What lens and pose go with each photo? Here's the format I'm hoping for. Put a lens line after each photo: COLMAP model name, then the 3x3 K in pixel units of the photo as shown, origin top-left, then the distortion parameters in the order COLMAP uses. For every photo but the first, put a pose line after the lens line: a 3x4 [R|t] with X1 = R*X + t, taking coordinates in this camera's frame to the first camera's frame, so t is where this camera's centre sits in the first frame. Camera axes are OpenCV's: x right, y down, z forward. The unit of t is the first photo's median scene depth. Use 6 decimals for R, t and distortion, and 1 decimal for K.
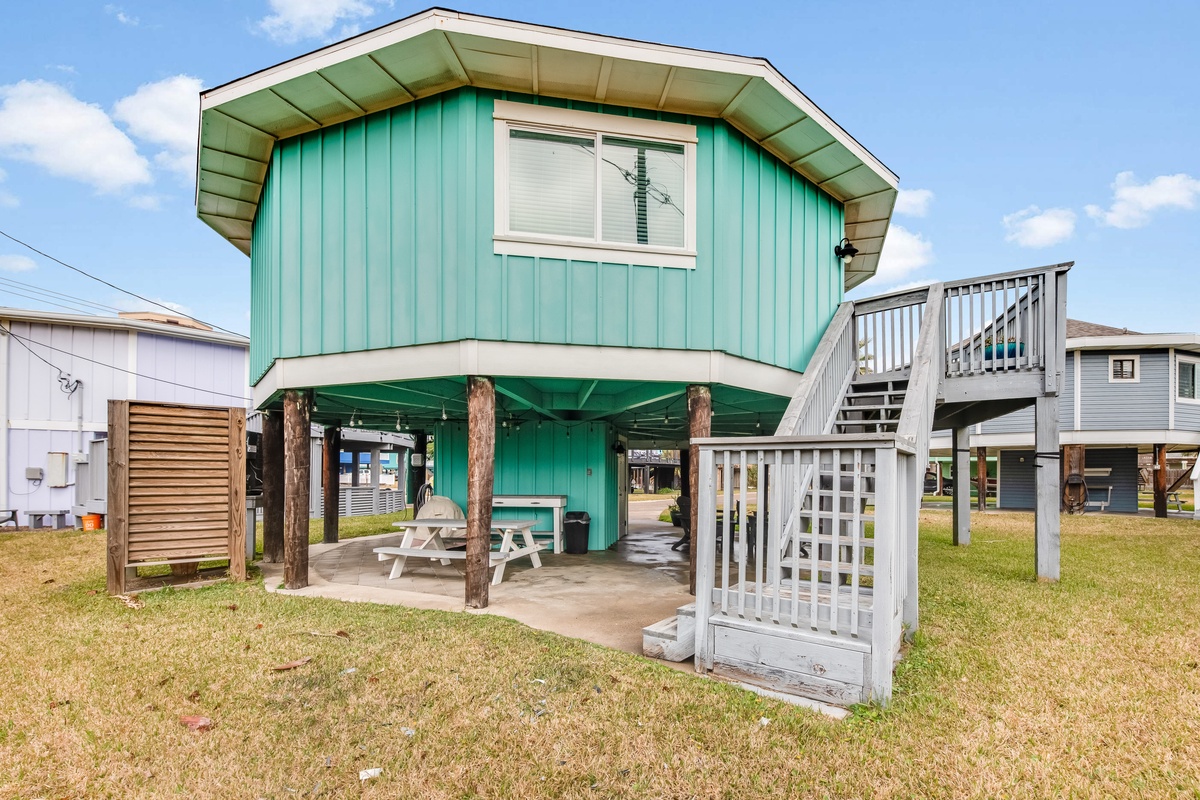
lens RADIAL K [[488.7, 0, 589.5], [0, 488.7, 390.2], [0, 0, 1]] dist [-0.017170, -0.000344]
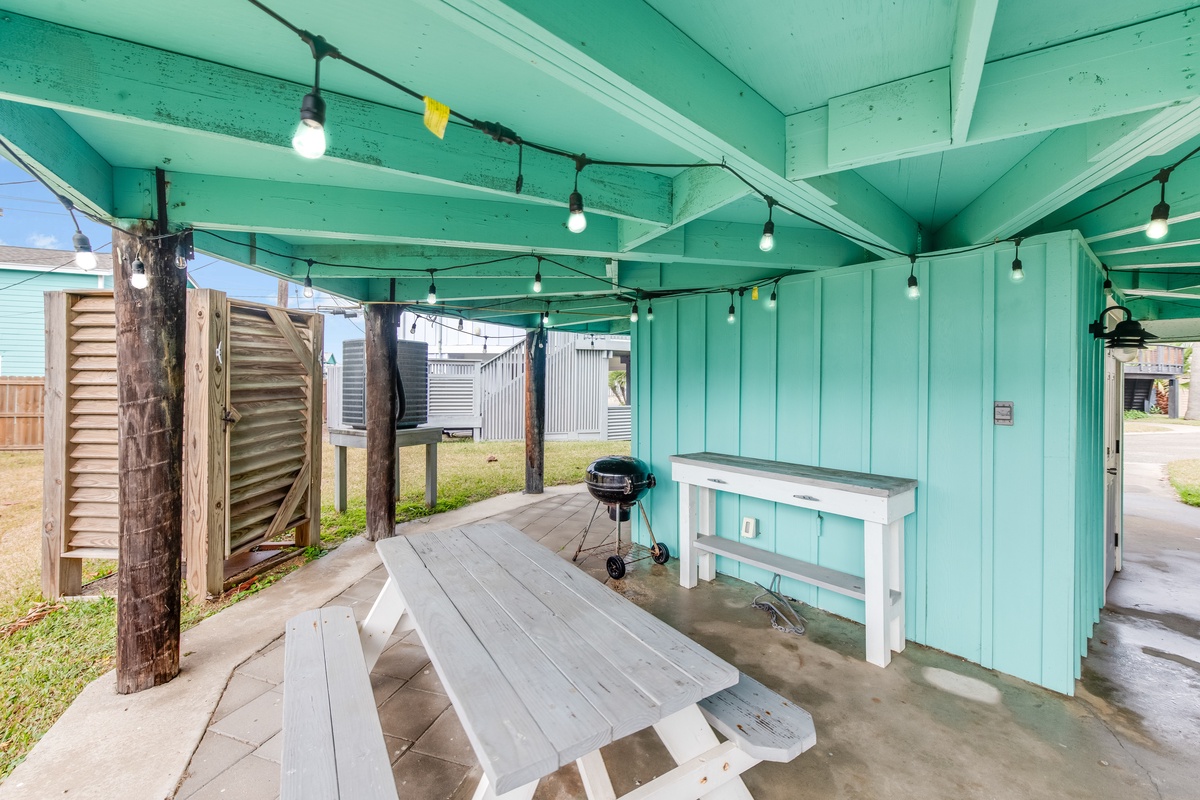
lens RADIAL K [[504.3, 0, 600.0], [0, 504.3, 400.0], [0, 0, 1]] dist [0.001802, 0.000021]
pose [[0.795012, 0.019788, -0.606271, -0.010073], [0.099687, 0.981617, 0.162759, 0.097491], [0.598346, -0.189832, 0.778425, 0.703653]]
